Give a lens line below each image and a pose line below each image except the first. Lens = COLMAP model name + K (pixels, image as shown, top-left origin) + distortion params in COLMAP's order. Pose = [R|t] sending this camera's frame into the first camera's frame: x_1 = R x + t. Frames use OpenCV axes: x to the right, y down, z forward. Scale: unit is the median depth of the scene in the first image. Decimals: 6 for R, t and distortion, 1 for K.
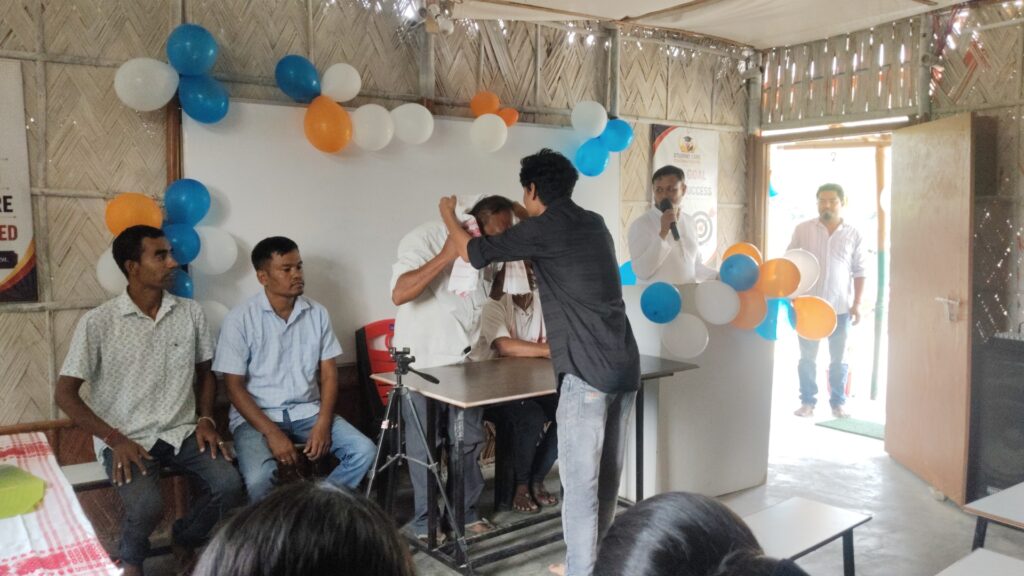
lens RADIAL K [[798.4, 0, 503.3], [0, 798.4, 296.2], [0, 0, 1]] dist [0.060750, -0.085234]
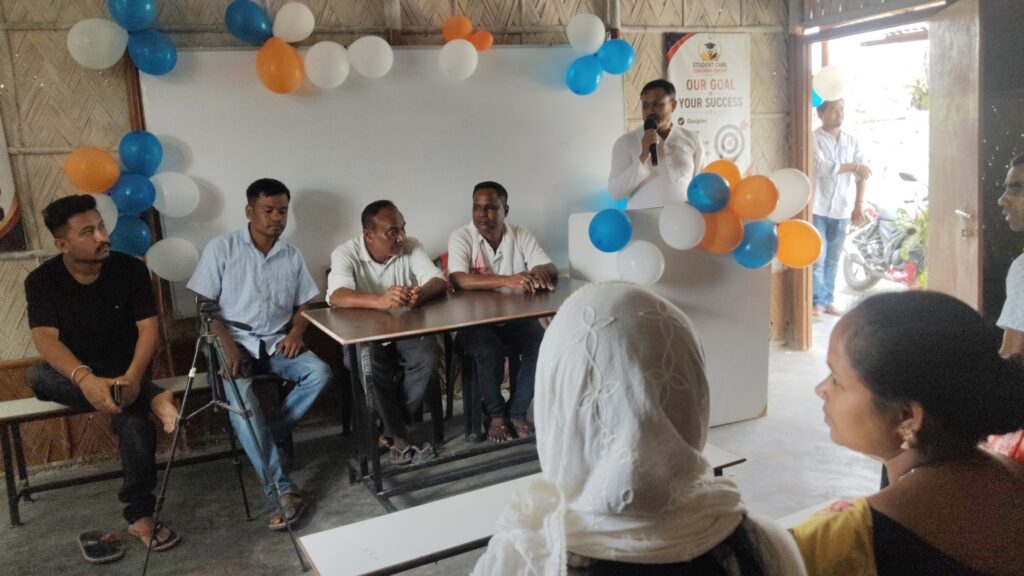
lens RADIAL K [[803.2, 0, 518.2], [0, 803.2, 291.7], [0, 0, 1]] dist [0.051452, -0.071700]
pose [[0.976780, -0.020268, -0.213285, 0.284713], [0.039250, 0.995595, 0.085144, -0.004267], [0.210620, -0.091539, 0.973273, 0.039019]]
